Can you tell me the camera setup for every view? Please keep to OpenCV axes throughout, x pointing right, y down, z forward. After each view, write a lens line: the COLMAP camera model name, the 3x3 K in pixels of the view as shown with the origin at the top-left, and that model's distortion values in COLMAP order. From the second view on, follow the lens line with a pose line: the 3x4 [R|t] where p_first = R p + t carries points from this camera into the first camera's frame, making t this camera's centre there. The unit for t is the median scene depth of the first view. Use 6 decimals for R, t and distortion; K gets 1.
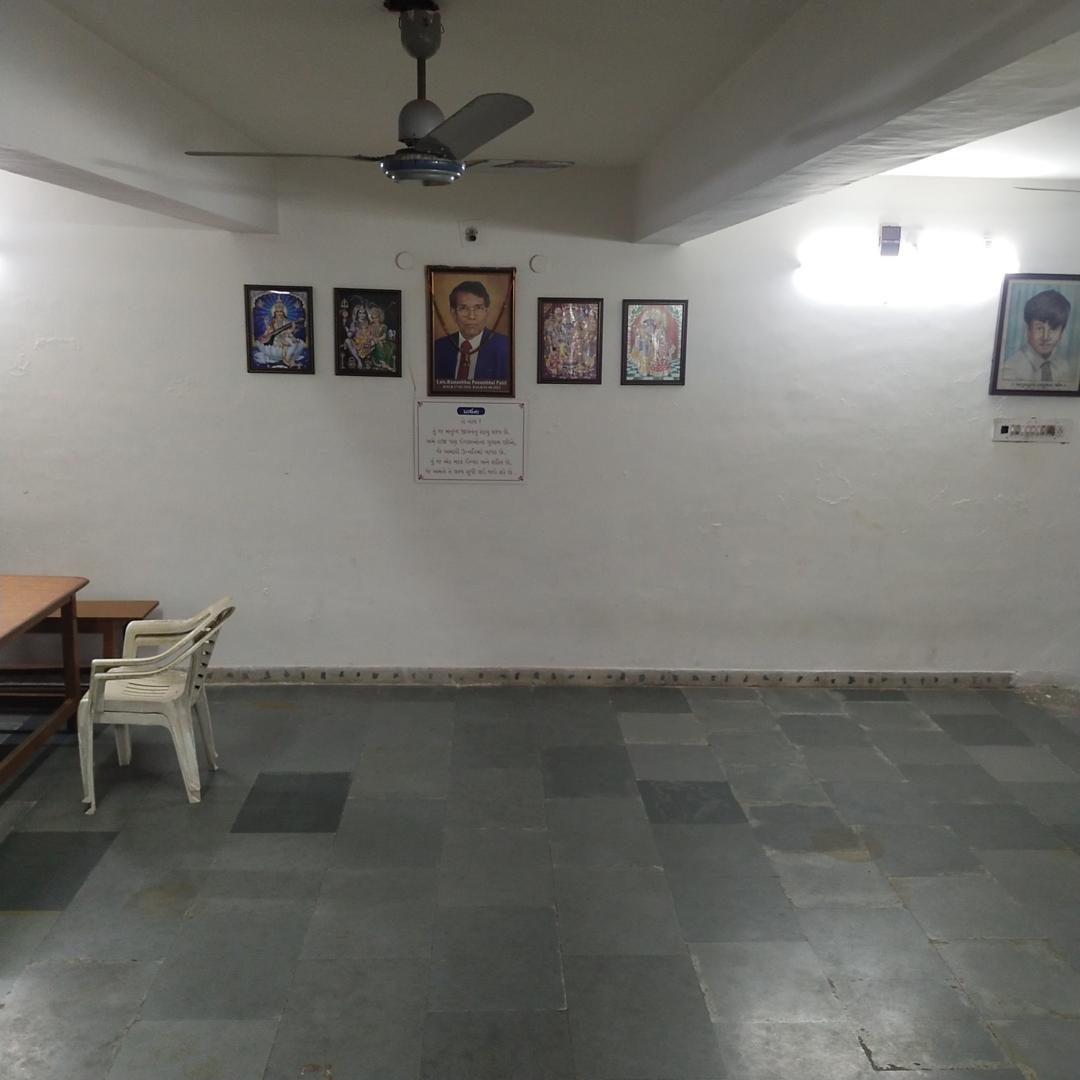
lens RADIAL K [[1066.4, 0, 540.0], [0, 1066.4, 540.0], [0, 0, 1]] dist [0.010789, 0.002309]
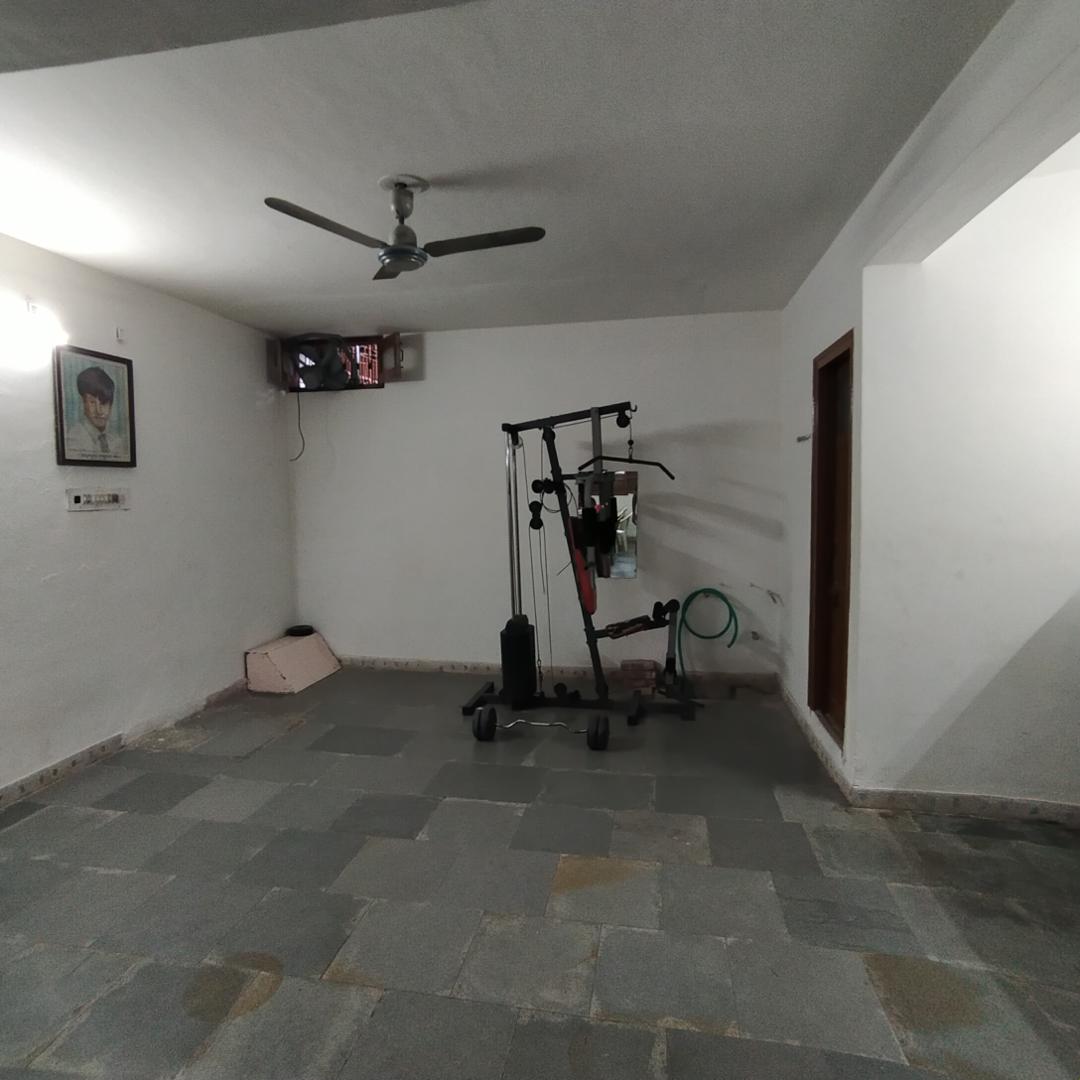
lens RADIAL K [[663.2, 0, 537.6], [0, 663.2, 531.8], [0, 0, 1]] dist [-0.003238, 0.001274]
pose [[0.230570, -0.092082, 0.968689, -0.073331], [0.211130, 0.976530, 0.042573, -0.008770], [-0.949874, 0.194704, 0.244600, 0.447443]]
